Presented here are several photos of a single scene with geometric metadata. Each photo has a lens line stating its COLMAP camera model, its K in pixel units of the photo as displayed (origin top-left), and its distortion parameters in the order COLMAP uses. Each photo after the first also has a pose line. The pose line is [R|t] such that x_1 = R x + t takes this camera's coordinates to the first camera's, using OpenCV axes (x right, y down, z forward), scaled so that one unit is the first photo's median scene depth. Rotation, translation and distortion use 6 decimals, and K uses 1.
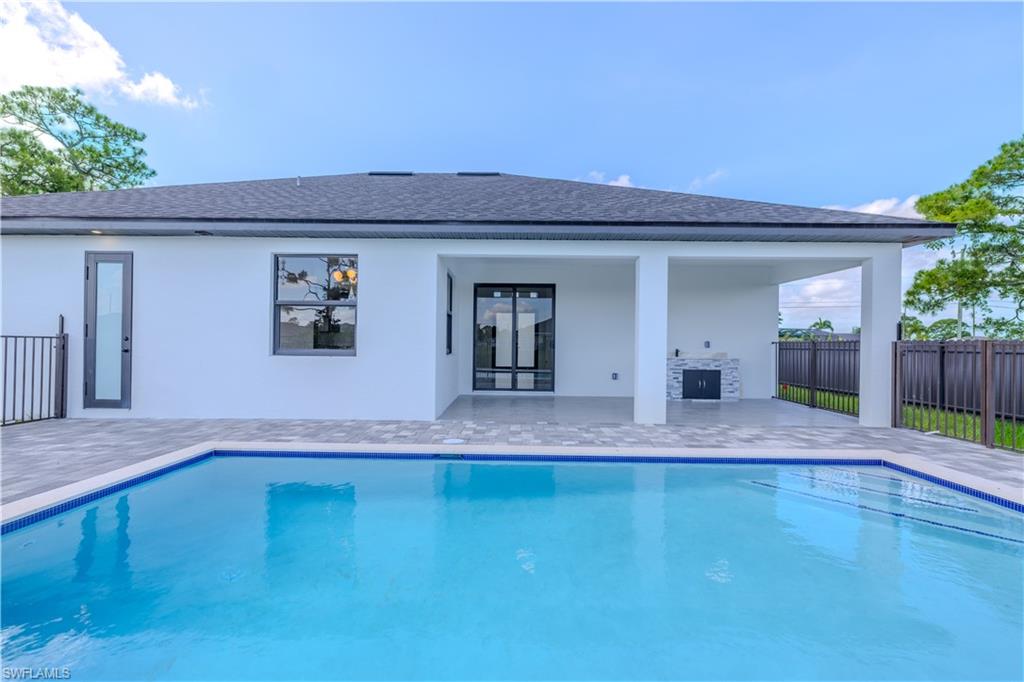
lens RADIAL K [[428.4, 0, 509.5], [0, 428.4, 341.1], [0, 0, 1]] dist [0.000641, 0.000157]
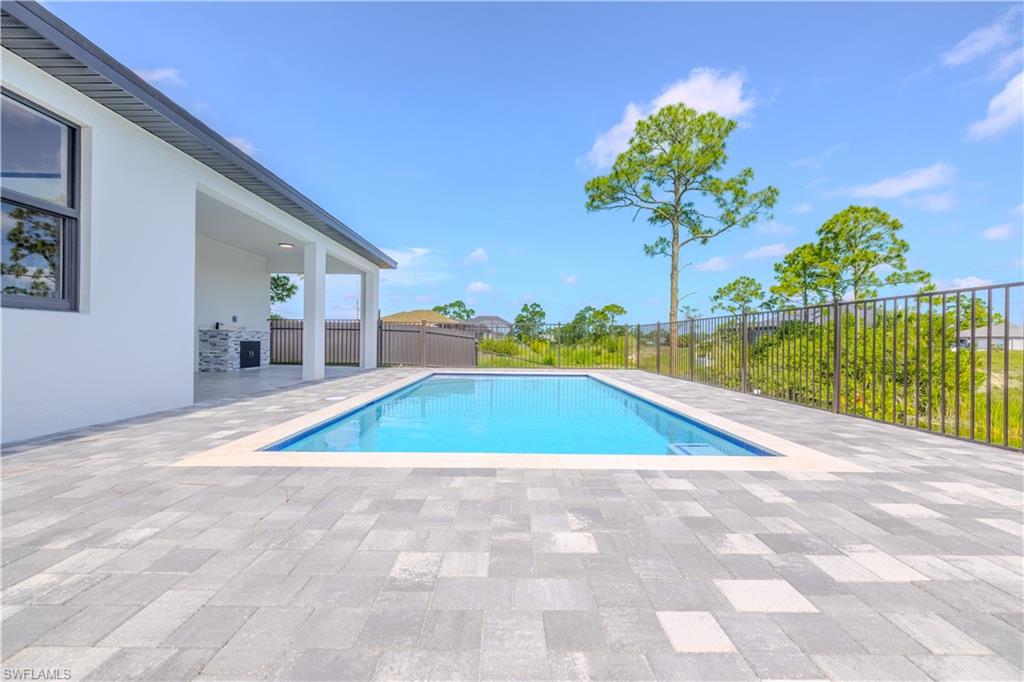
lens RADIAL K [[428.4, 0, 509.5], [0, 428.4, 341.1], [0, 0, 1]] dist [0.000641, 0.000157]
pose [[-0.019532, -0.012394, 0.999732, -0.740533], [-0.012176, 0.999852, 0.012158, 0.048556], [-0.999735, -0.011935, -0.019680, 0.374265]]
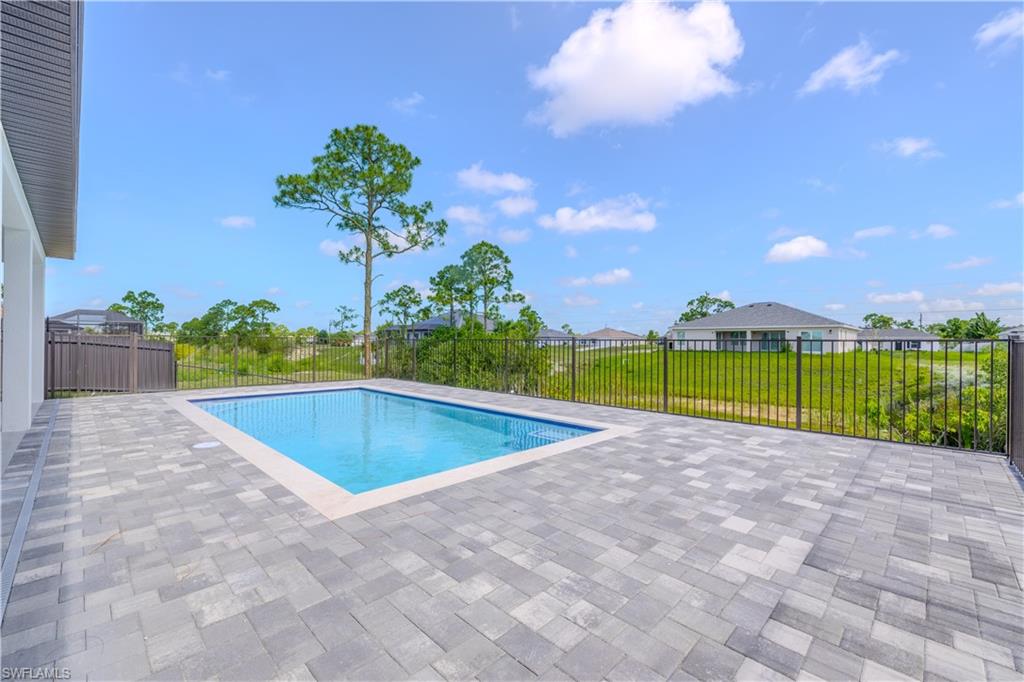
lens RADIAL K [[428.4, 0, 509.5], [0, 428.4, 341.1], [0, 0, 1]] dist [0.000641, 0.000157]
pose [[-0.719471, -0.015744, 0.694344, -0.764541], [-0.015227, 0.999860, 0.006893, -0.001598], [-0.694355, -0.005613, -0.719610, 0.758760]]
